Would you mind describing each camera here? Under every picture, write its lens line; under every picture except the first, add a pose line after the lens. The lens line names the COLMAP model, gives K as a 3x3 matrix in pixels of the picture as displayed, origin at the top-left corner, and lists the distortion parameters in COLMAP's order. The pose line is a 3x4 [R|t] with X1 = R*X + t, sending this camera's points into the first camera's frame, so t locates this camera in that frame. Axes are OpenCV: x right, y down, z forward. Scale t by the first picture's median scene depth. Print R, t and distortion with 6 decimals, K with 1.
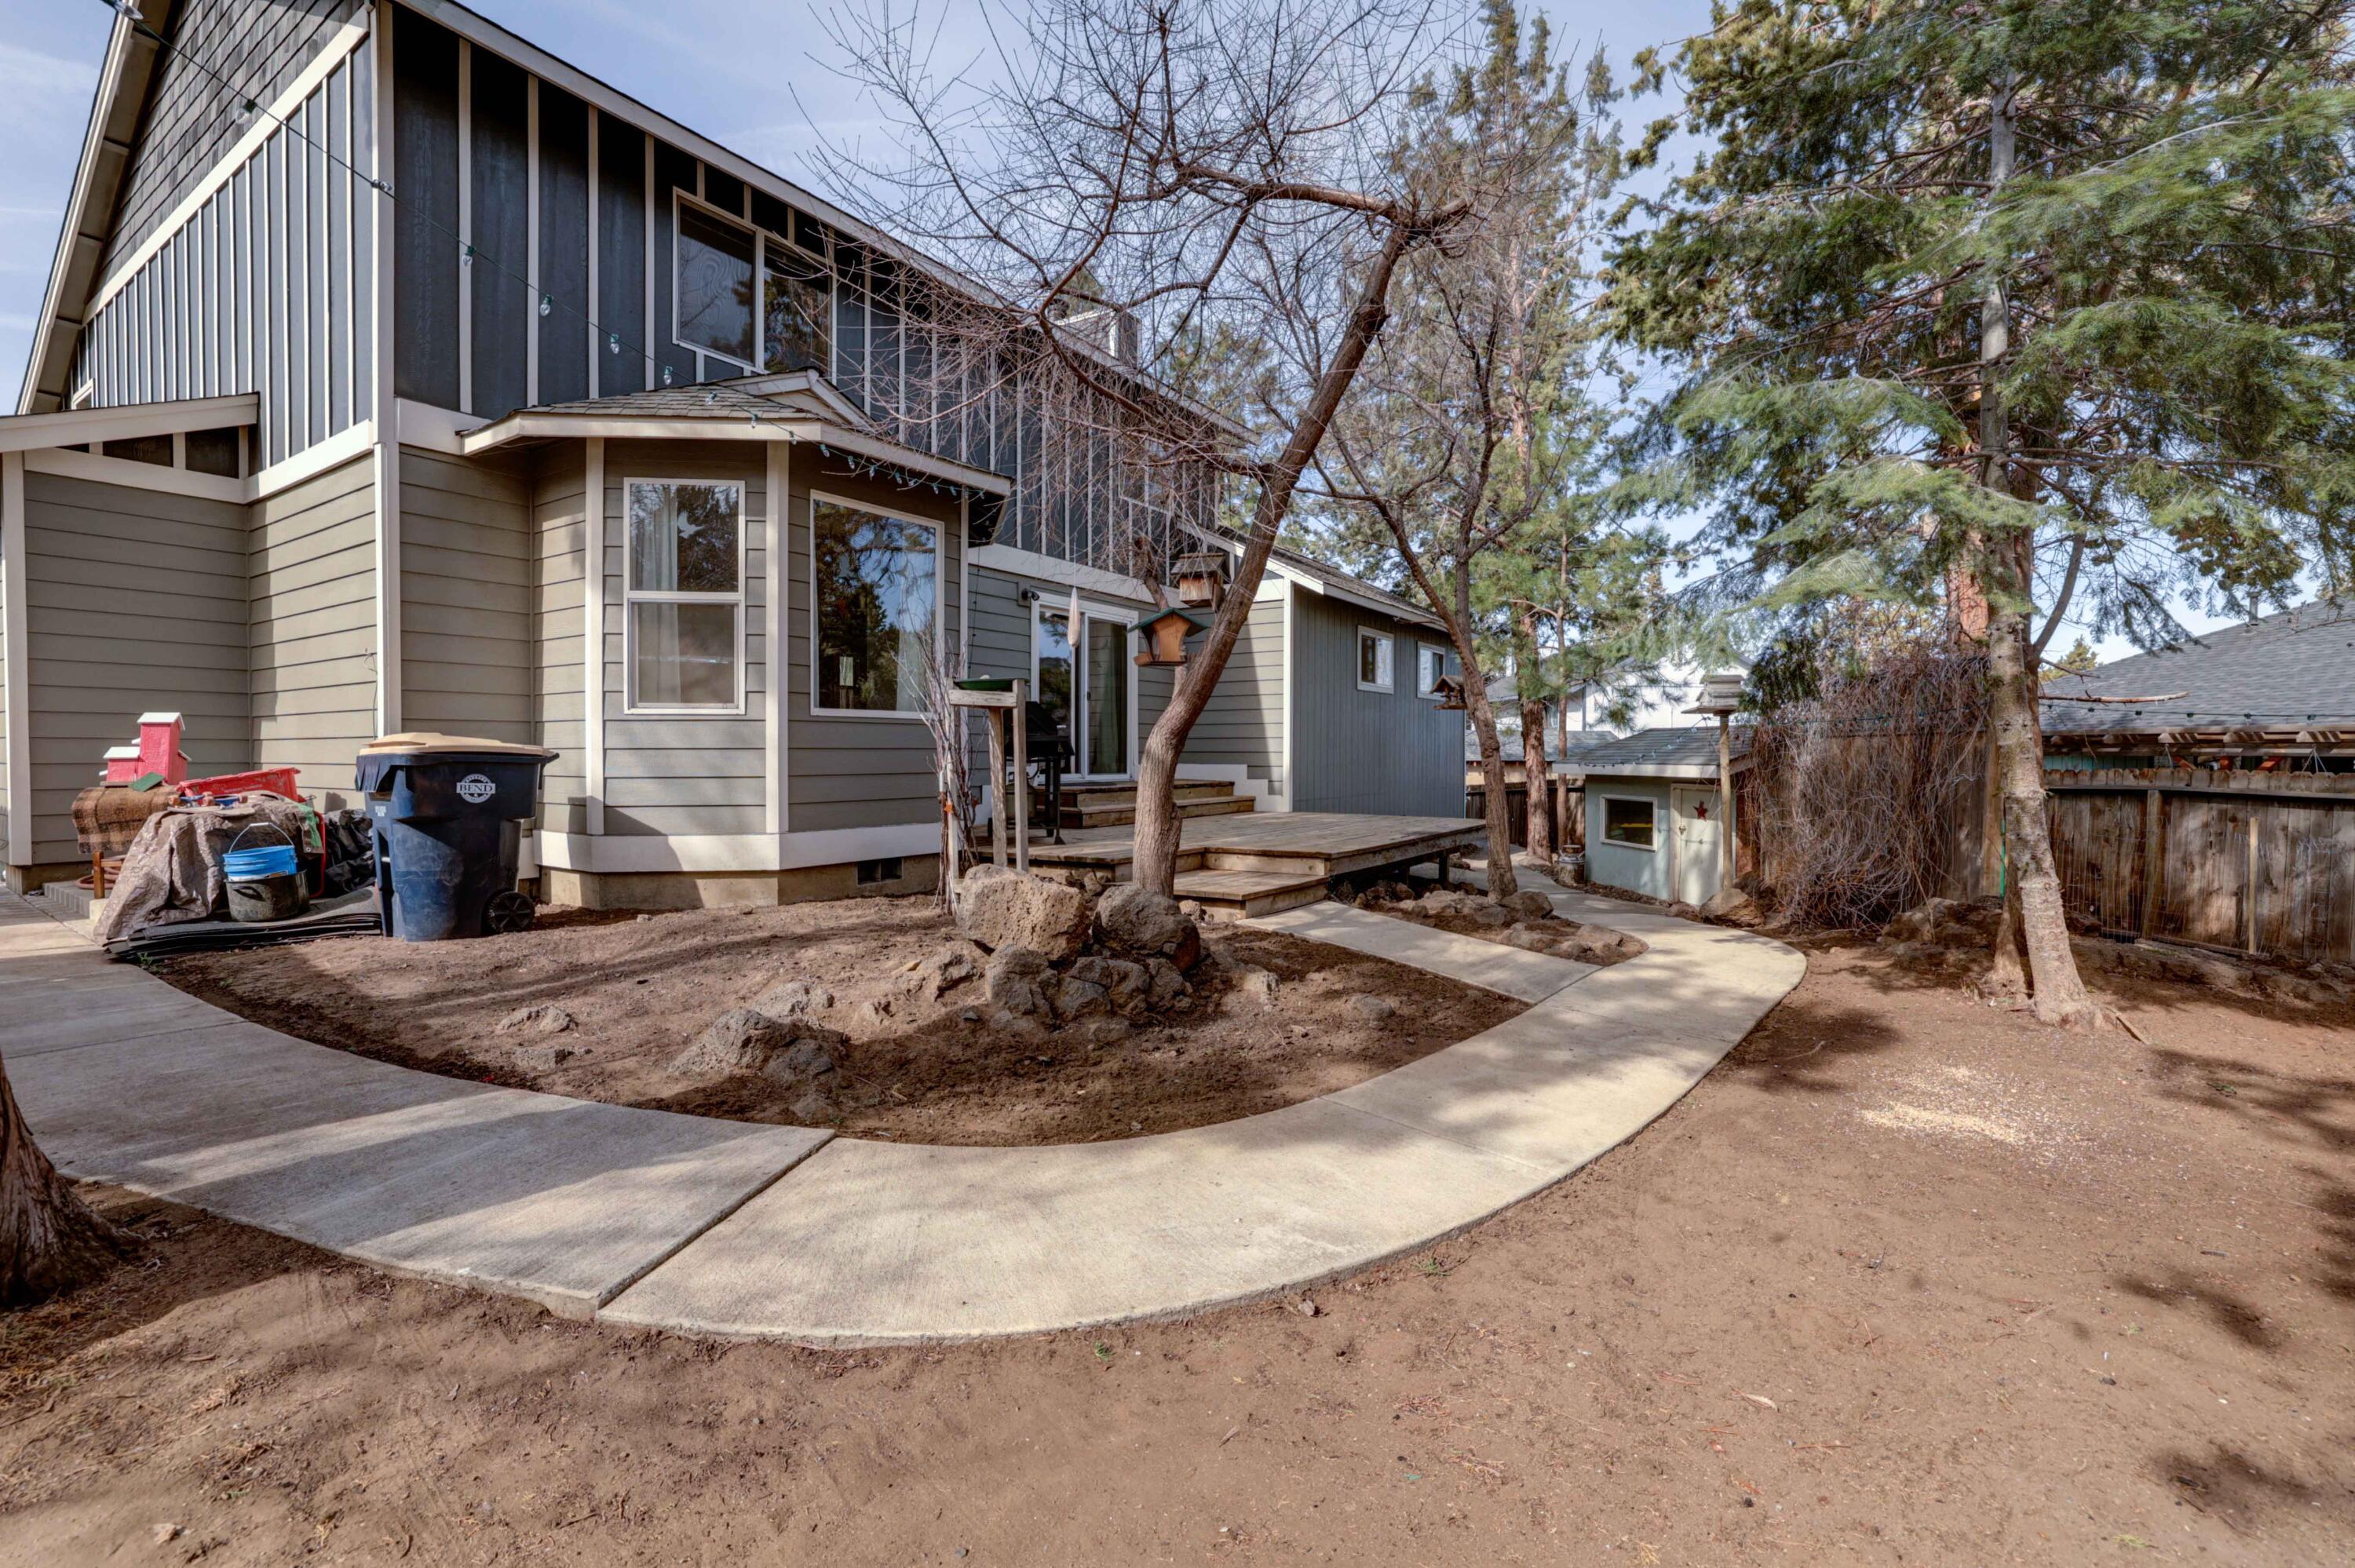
lens RADIAL K [[1012.4, 0, 1177.5], [0, 1012.4, 784.0], [0, 0, 1]] dist [-0.033928, 0.012839]
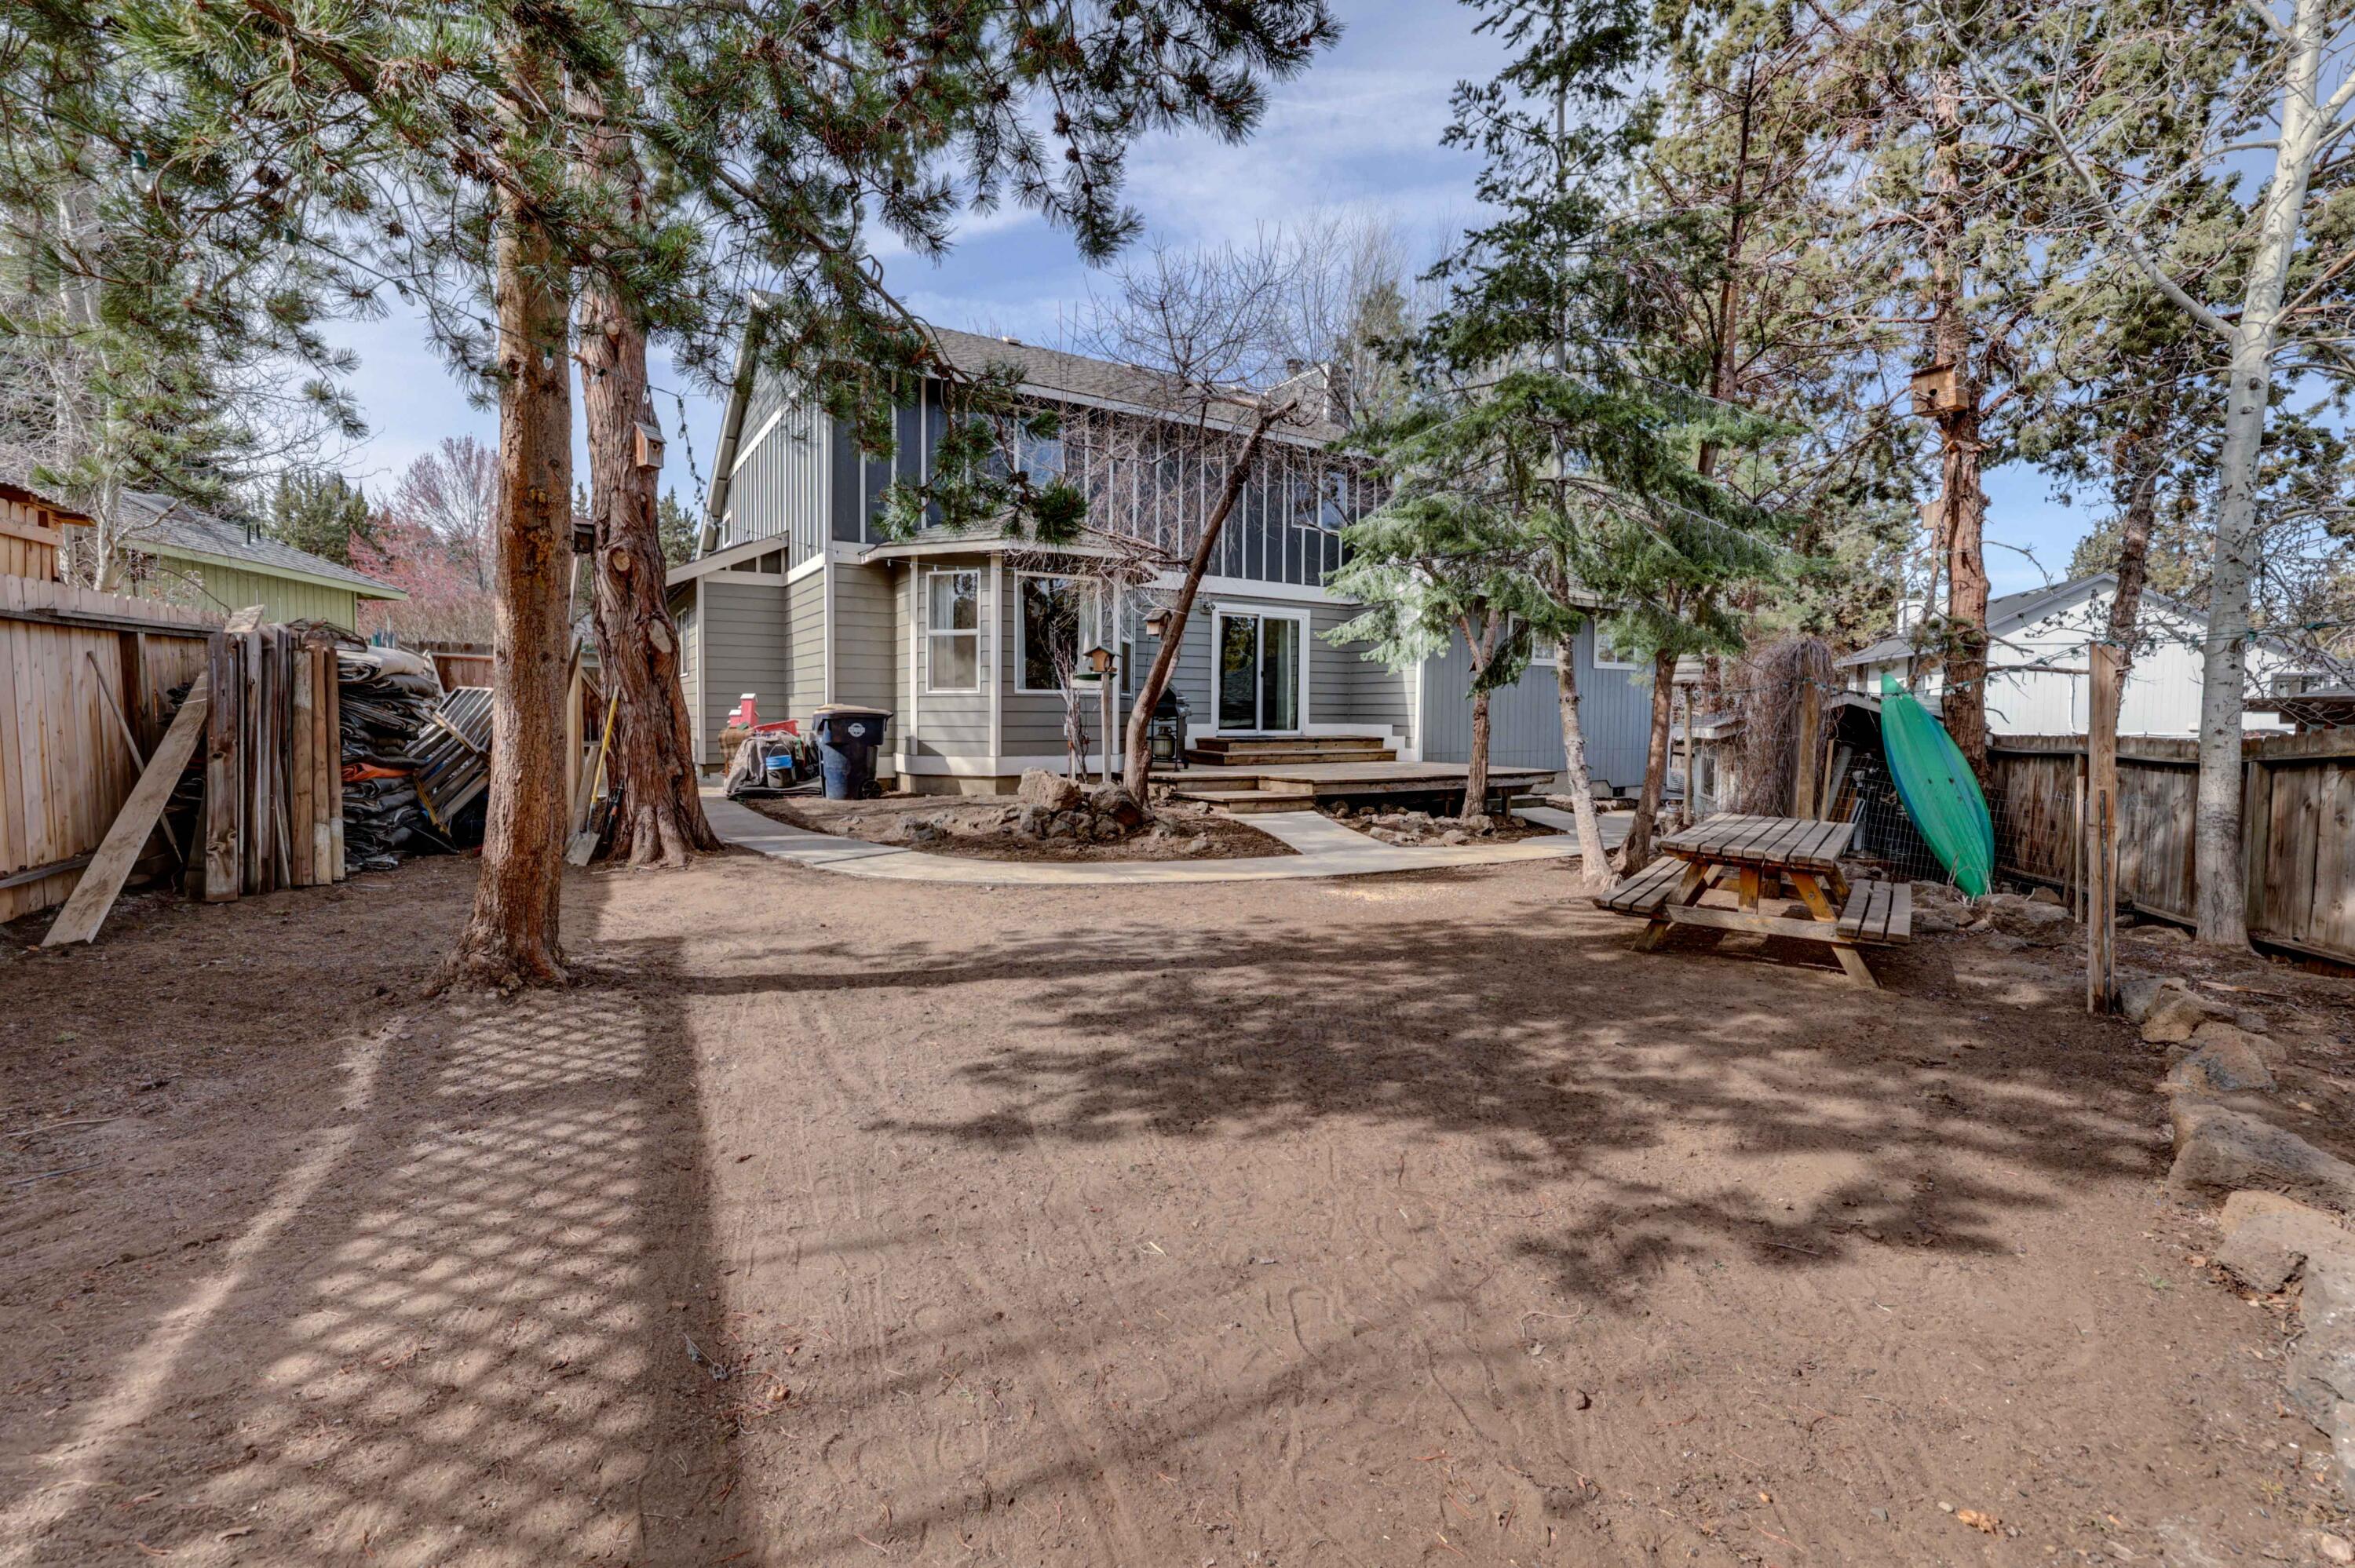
lens RADIAL K [[1029.3, 0, 1180.6], [0, 1029.3, 771.9], [0, 0, 1]] dist [-0.032450, 0.000633]
pose [[0.911155, 0.028222, -0.411096, 0.725434], [-0.017606, 0.999407, 0.029588, 0.014854], [0.411687, -0.019722, 0.911112, -0.622572]]
